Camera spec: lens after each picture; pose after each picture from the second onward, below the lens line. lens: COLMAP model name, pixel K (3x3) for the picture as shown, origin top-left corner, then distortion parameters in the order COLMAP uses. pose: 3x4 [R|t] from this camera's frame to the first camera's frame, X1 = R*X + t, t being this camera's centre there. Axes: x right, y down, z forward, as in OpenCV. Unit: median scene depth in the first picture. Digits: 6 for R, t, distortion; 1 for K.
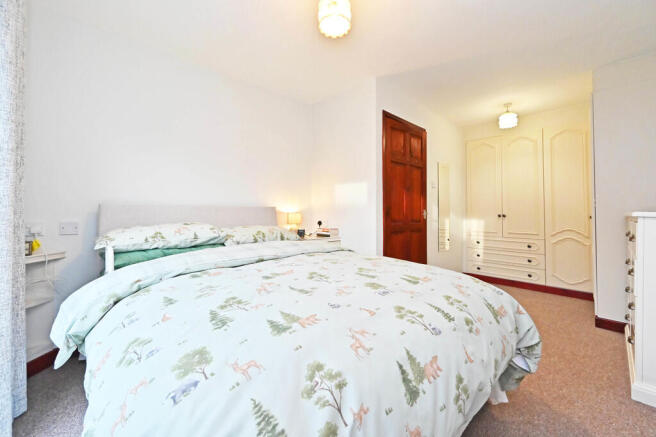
lens RADIAL K [[257.0, 0, 317.9], [0, 257.0, 212.8], [0, 0, 1]] dist [-0.024461, -0.000004]
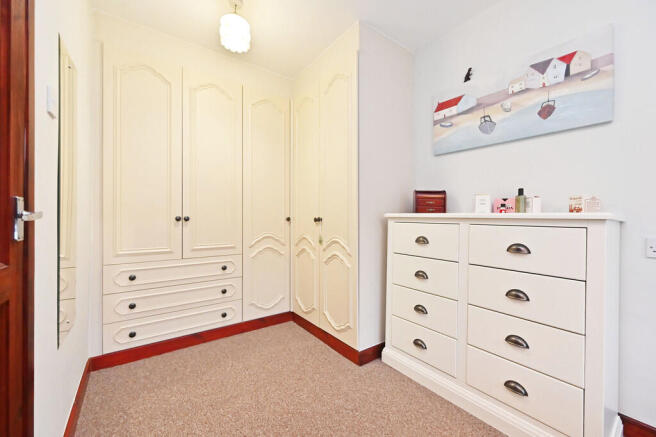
lens RADIAL K [[257.0, 0, 317.9], [0, 257.0, 212.8], [0, 0, 1]] dist [-0.024461, -0.000004]
pose [[0.068377, 0.005980, 0.997642, 0.236326], [-0.002056, 0.999981, -0.005853, 0.001918], [-0.997657, -0.001651, 0.068388, 0.742853]]
